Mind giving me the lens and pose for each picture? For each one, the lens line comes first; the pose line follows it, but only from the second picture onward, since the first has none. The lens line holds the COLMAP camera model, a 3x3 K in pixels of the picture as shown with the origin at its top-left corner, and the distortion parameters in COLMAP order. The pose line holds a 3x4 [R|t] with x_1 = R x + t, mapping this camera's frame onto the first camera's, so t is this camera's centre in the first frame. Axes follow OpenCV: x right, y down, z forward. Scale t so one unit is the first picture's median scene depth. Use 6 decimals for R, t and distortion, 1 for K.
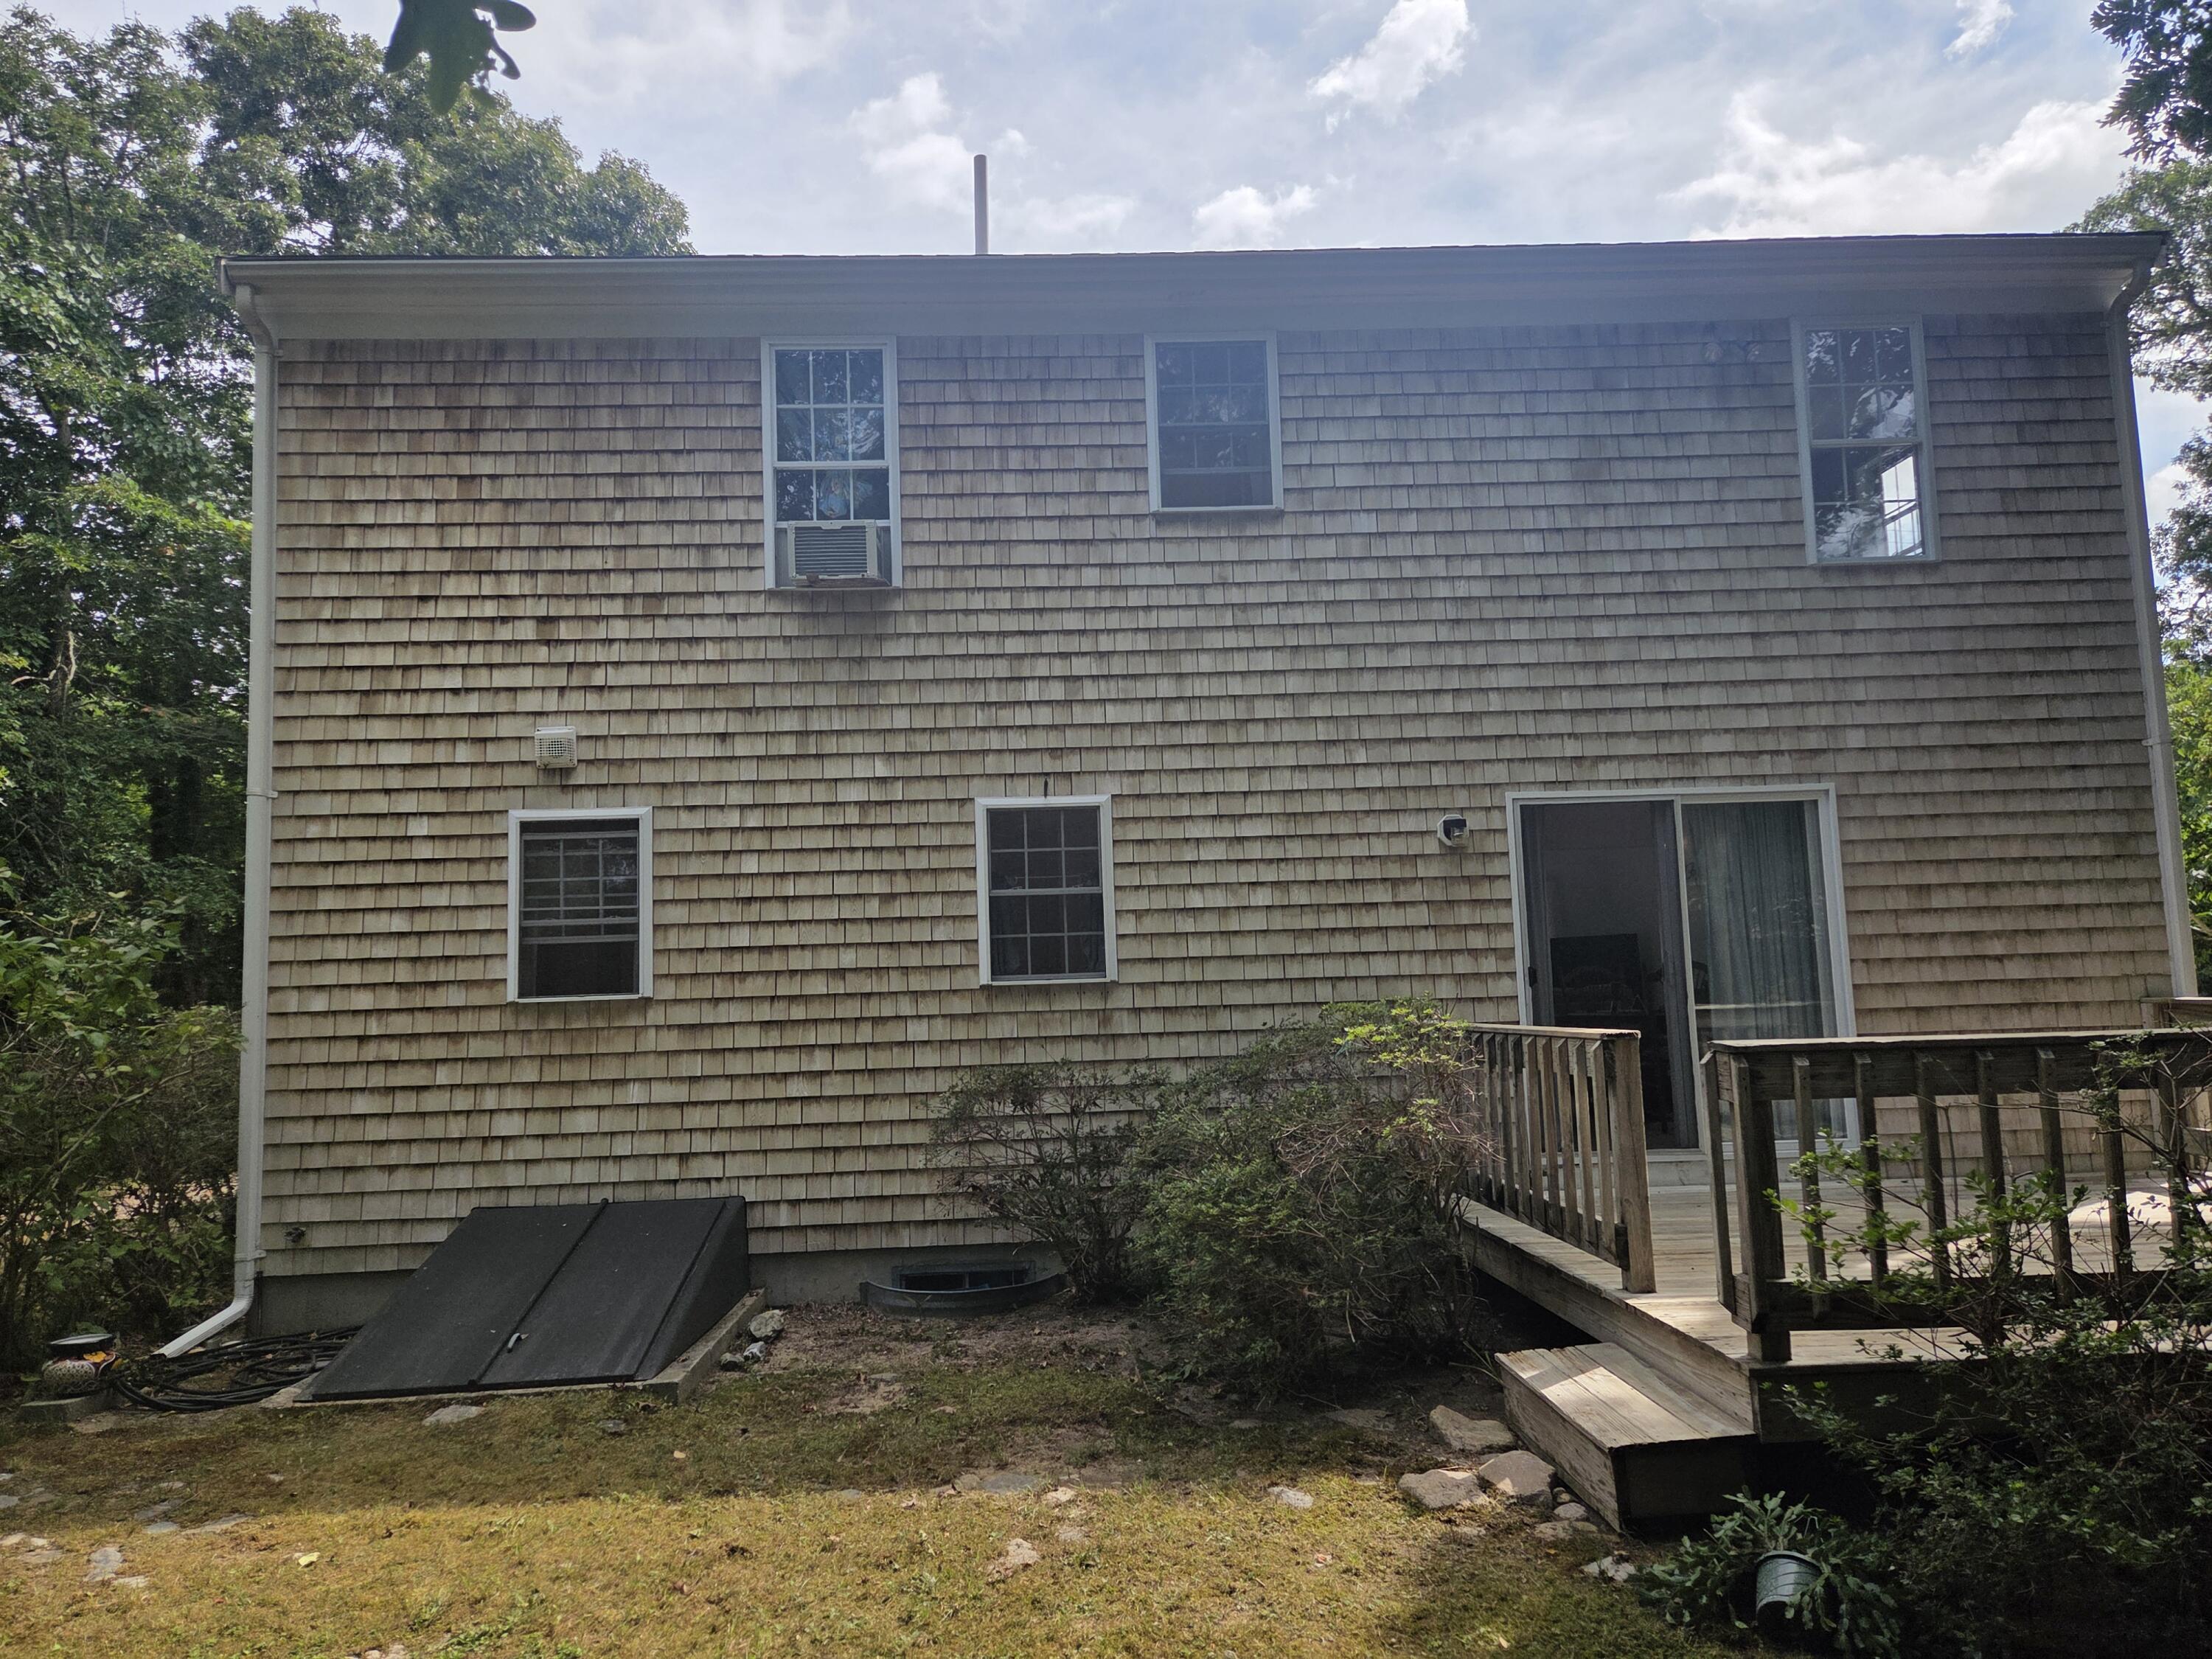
lens RADIAL K [[1546.6, 0, 1102.4], [0, 1546.6, 845.8], [0, 0, 1]] dist [0.066577, -0.014921]
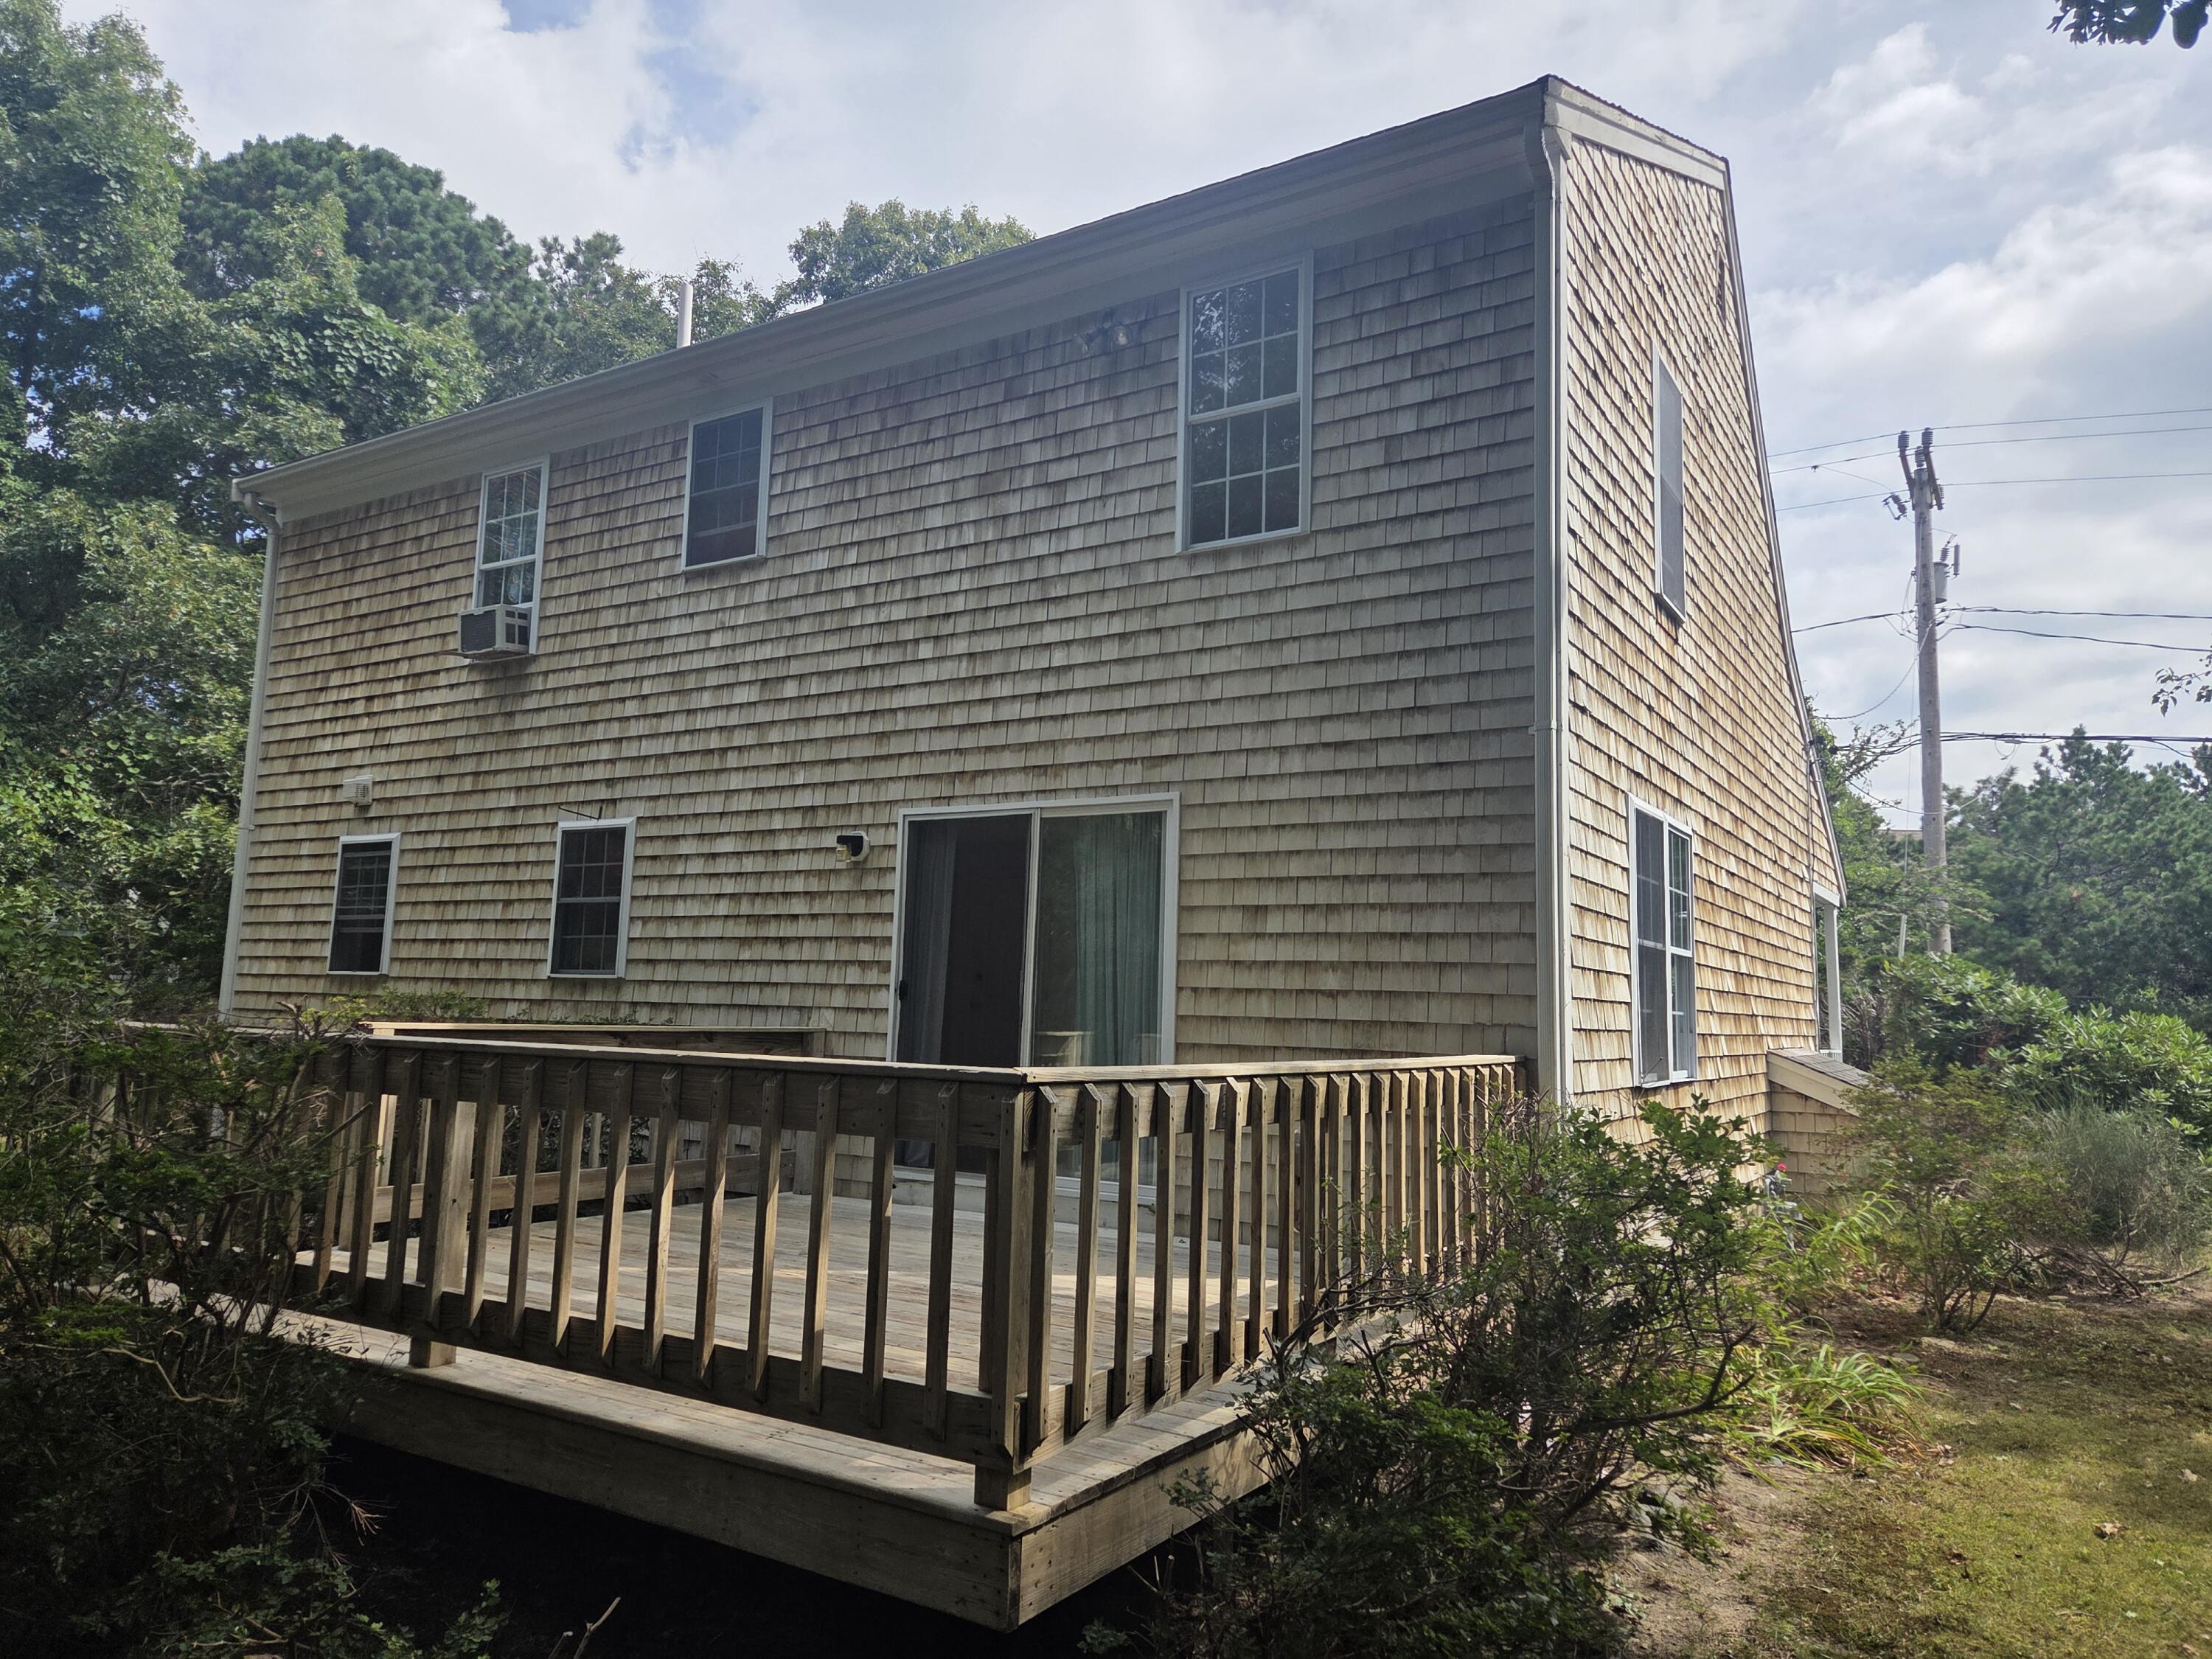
lens RADIAL K [[1480.2, 0, 1107.4], [0, 1480.2, 816.1], [0, 0, 1]] dist [0.065171, -0.005517]
pose [[0.821584, -0.016799, -0.569840, 0.927237], [0.003948, 0.999709, -0.023780, -0.005947], [0.570074, 0.017288, 0.821412, 0.275066]]
